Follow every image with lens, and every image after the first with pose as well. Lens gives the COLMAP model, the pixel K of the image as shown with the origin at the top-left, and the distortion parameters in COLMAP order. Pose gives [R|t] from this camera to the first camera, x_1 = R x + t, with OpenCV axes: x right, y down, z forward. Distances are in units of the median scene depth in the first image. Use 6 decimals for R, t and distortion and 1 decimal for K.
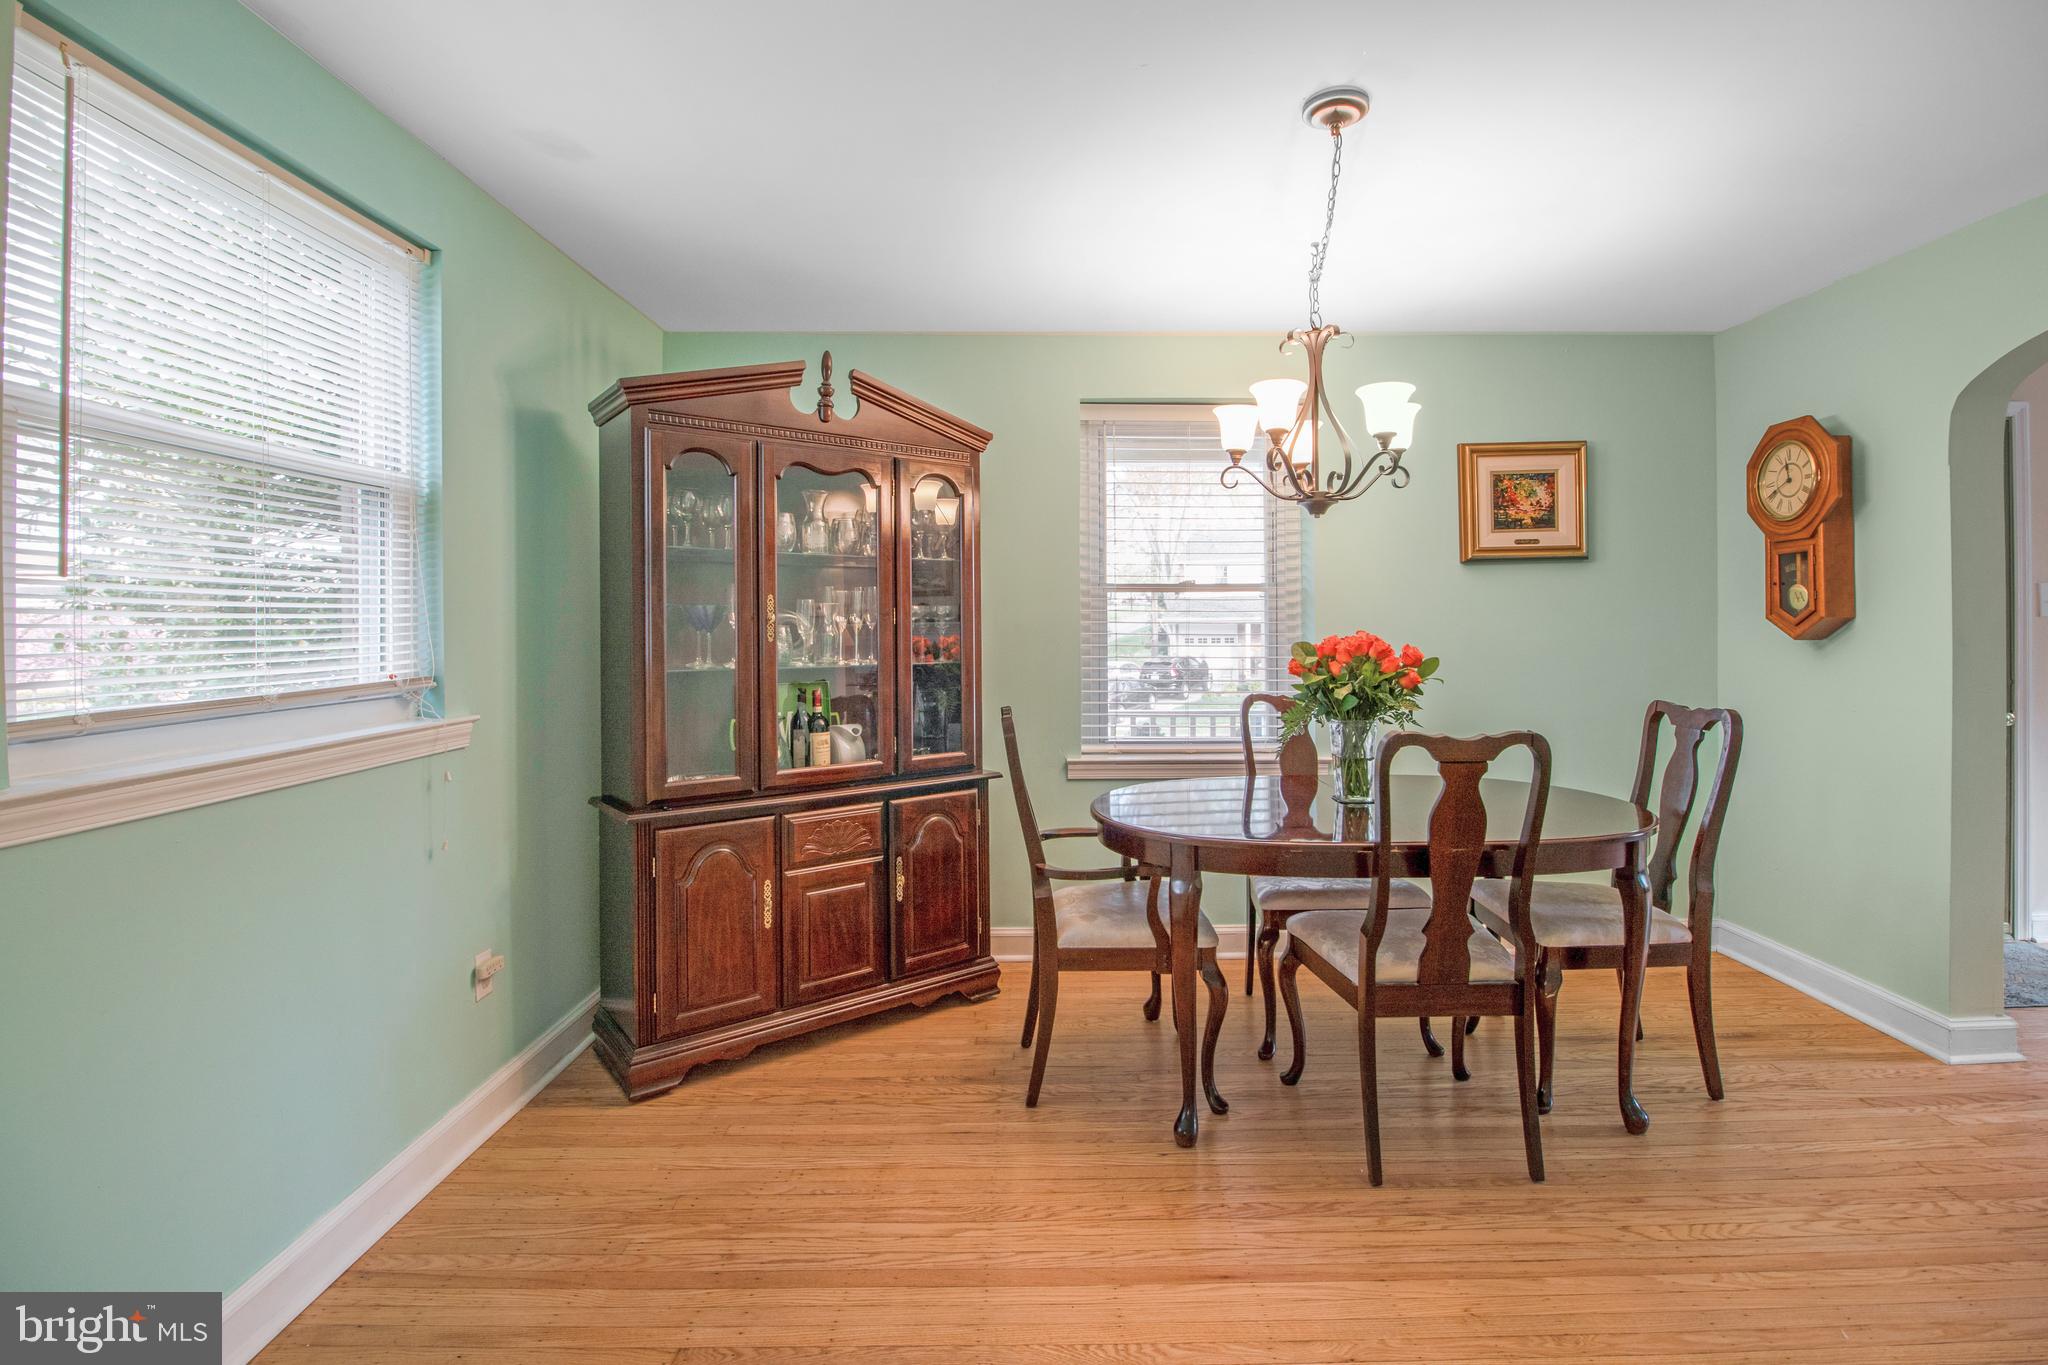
lens RADIAL K [[978.7, 0, 1062.6], [0, 978.7, 616.5], [0, 0, 1]] dist [-0.001972, -0.009847]
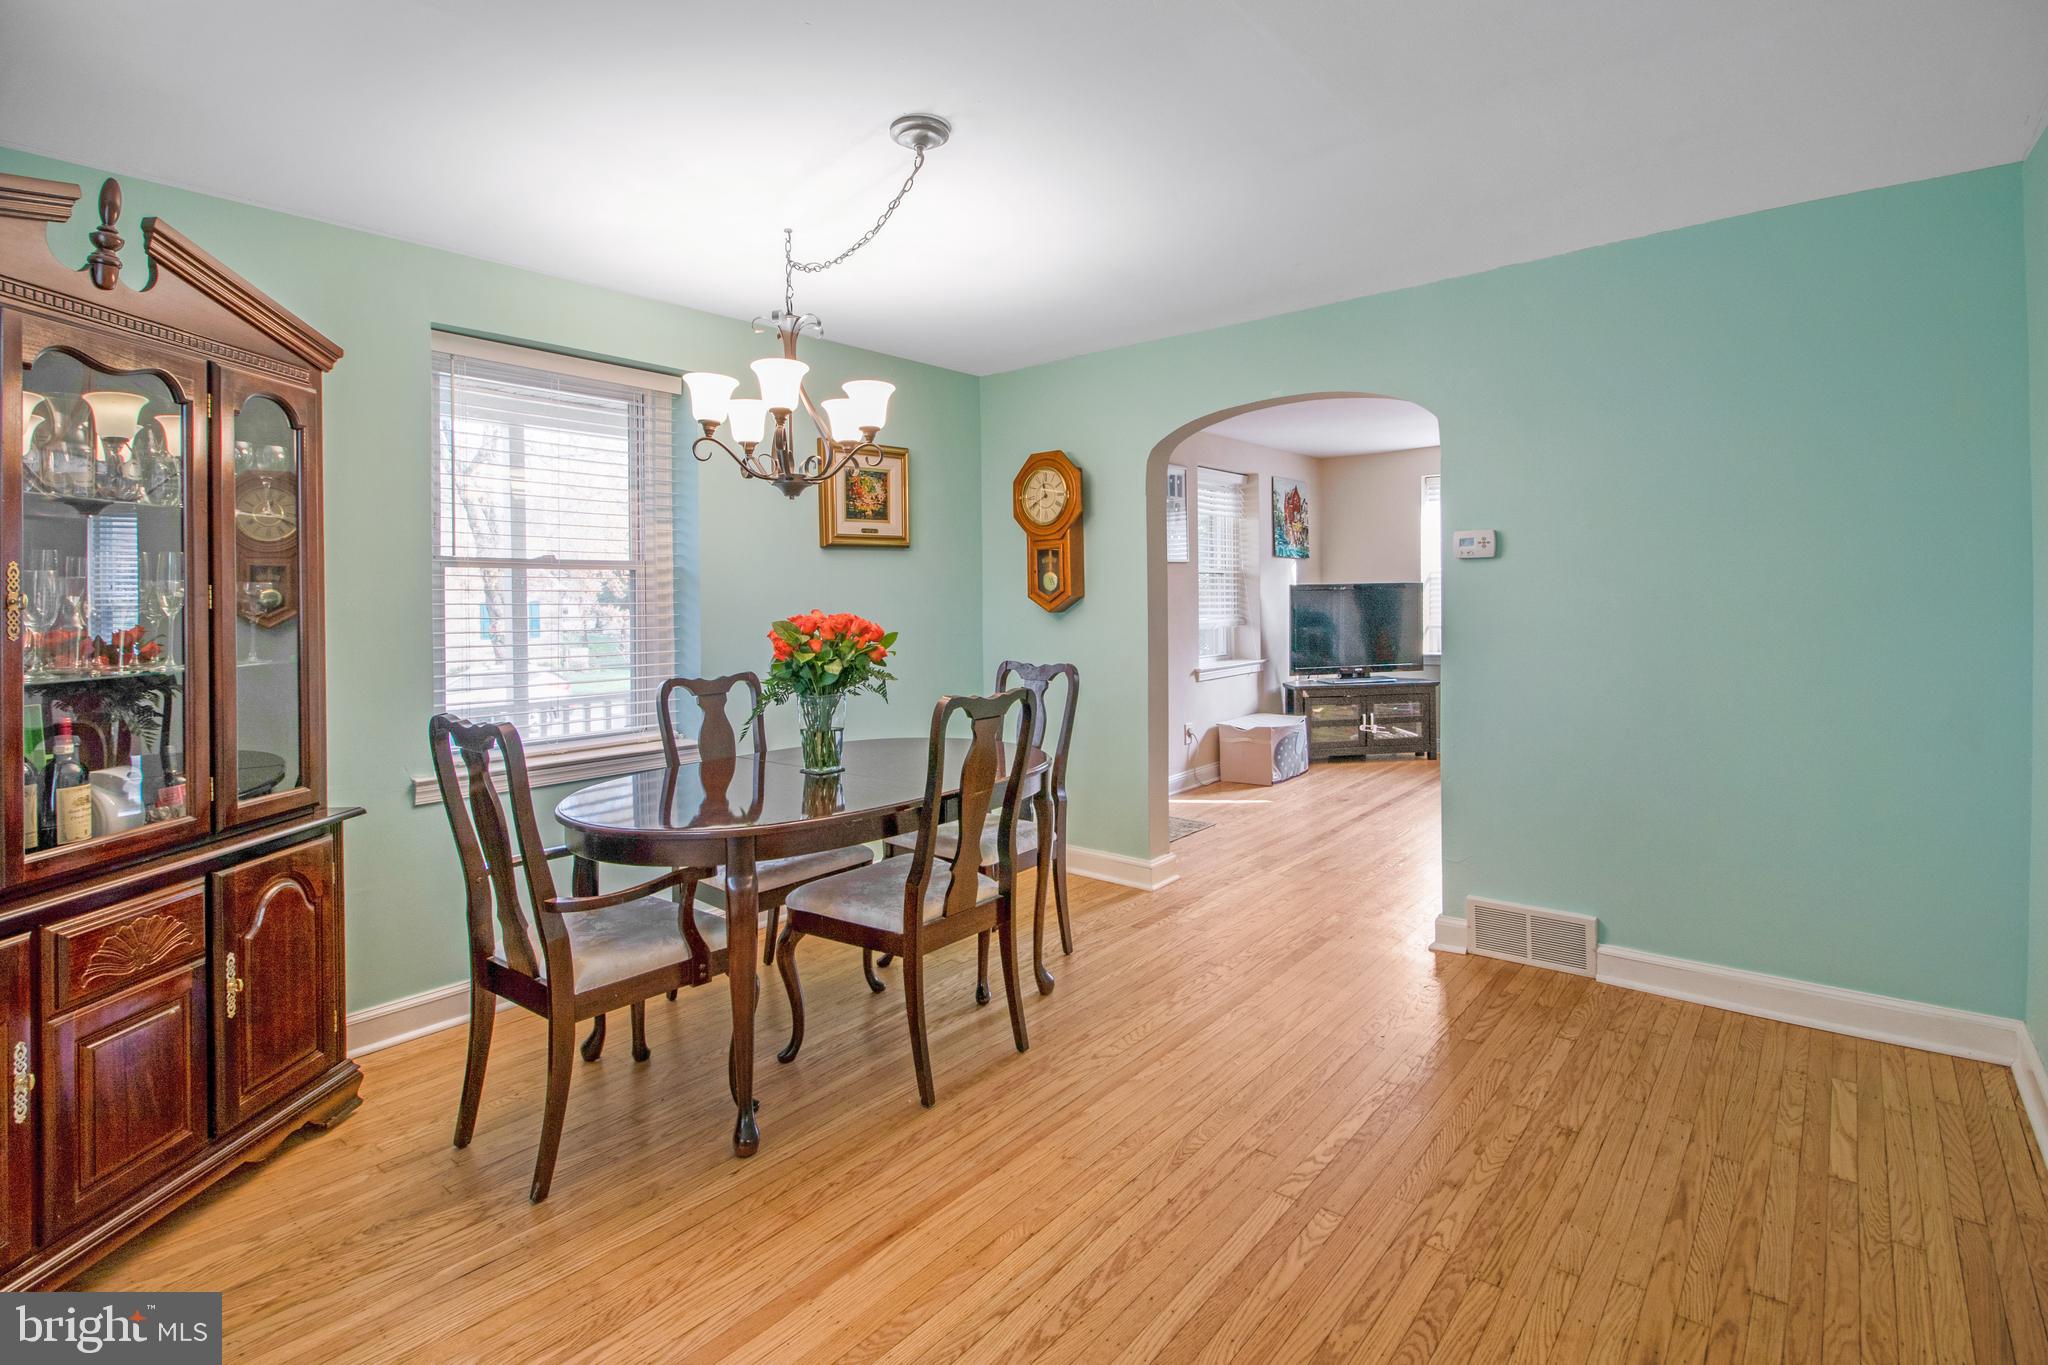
lens RADIAL K [[978.7, 0, 1047.7], [0, 978.7, 595.2], [0, 0, 1]] dist [-0.001972, -0.009847]
pose [[0.634927, -0.001678, 0.772570, -0.323150], [0.004592, 0.999988, -0.001602, 0.001702], [-0.772558, 0.004565, 0.634927, 0.132935]]
